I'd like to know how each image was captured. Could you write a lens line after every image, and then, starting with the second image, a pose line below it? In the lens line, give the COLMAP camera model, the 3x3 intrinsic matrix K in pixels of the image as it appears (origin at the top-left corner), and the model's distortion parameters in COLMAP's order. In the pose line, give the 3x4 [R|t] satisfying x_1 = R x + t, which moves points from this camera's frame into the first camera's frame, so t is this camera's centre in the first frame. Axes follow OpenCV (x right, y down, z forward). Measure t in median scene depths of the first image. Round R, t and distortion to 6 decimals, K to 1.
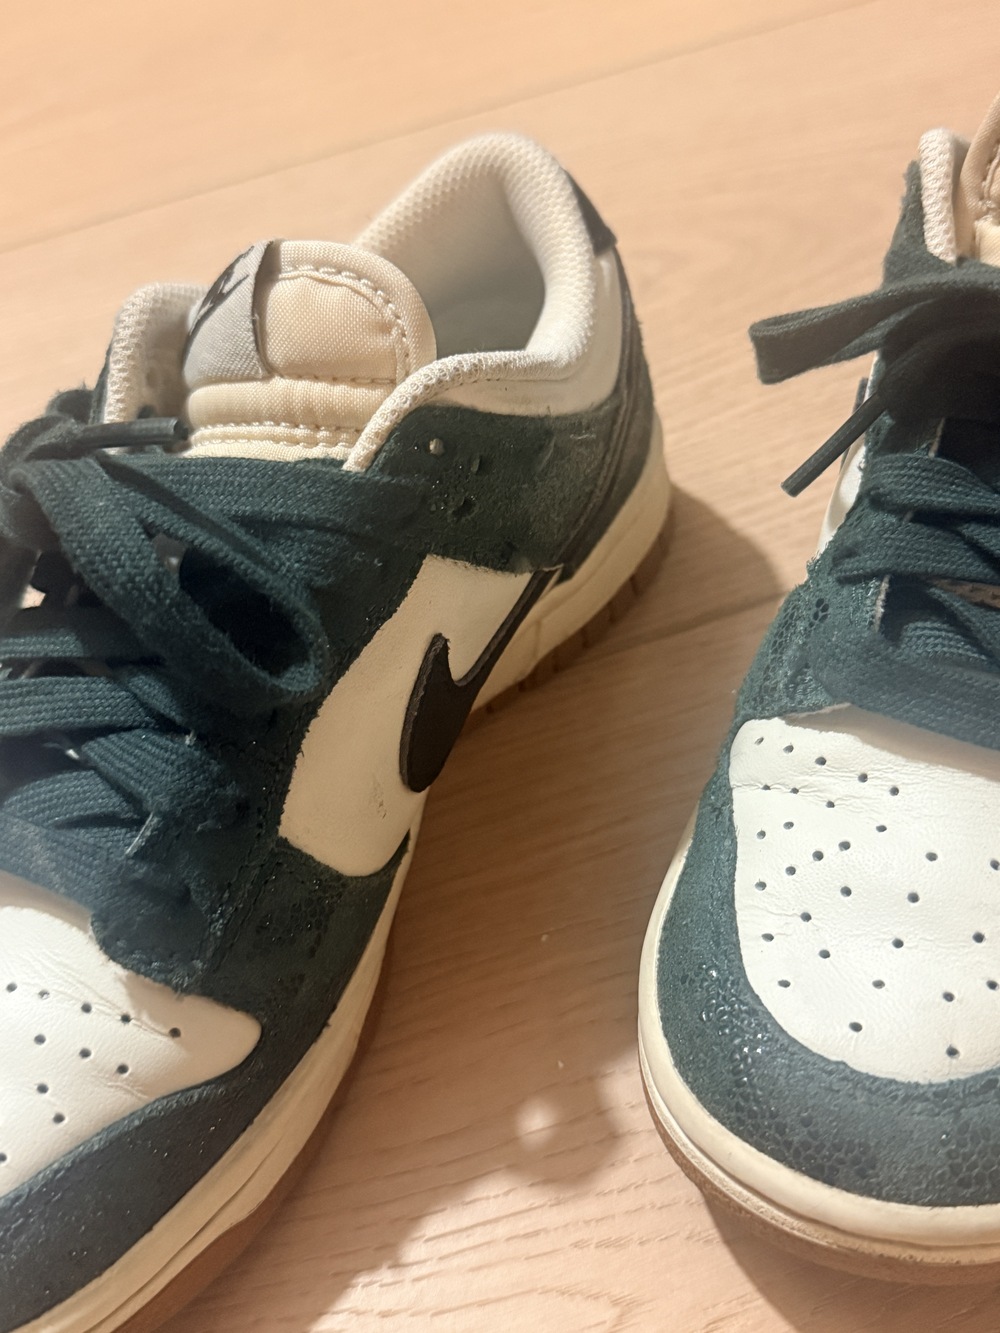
lens RADIAL K [[1370.8, 0, 477.4], [0, 1370.8, 669.1], [0, 0, 1]] dist [0.120223, -0.376610]
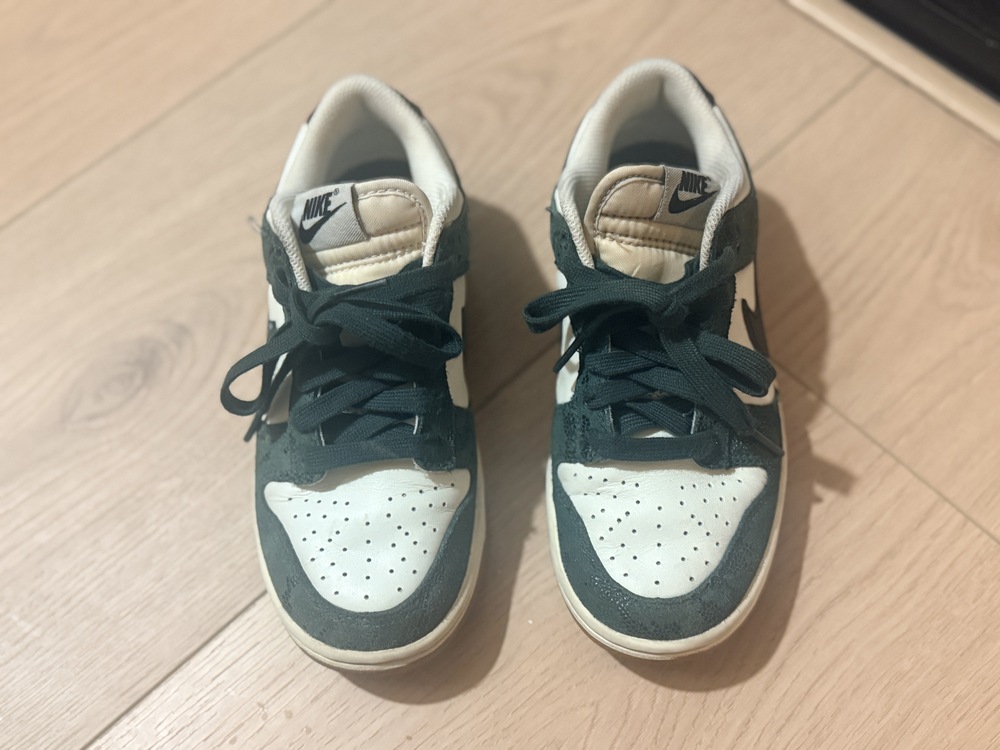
lens RADIAL K [[992.0, 0, 500.0], [0, 992.0, 375.0], [0, 0, 1]] dist [0.138492, -0.342987]
pose [[0.889599, -0.350245, 0.293159, -0.394823], [0.285803, 0.927524, 0.240863, -0.619975], [-0.356273, -0.130486, 0.925226, -0.592526]]
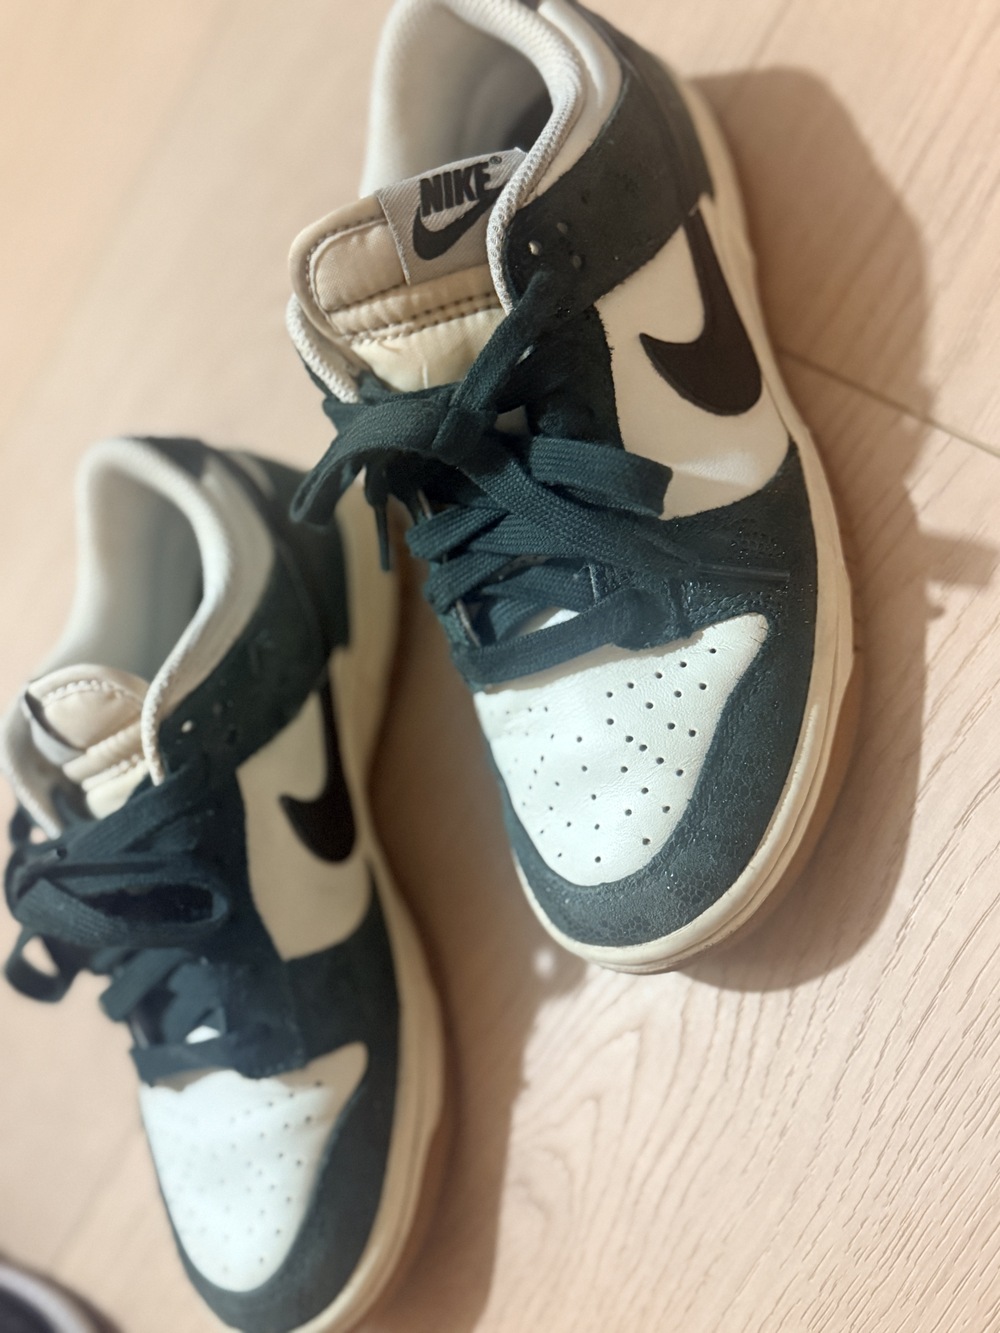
lens RADIAL K [[1322.3, 0, 500.0], [0, 1322.3, 666.5], [0, 0, 1]] dist [0.138492, -0.342987]
pose [[0.745644, -0.636510, -0.197154, 0.592074], [0.664775, 0.730877, 0.154574, -0.215426], [0.045707, -0.246320, 0.968110, -0.449495]]
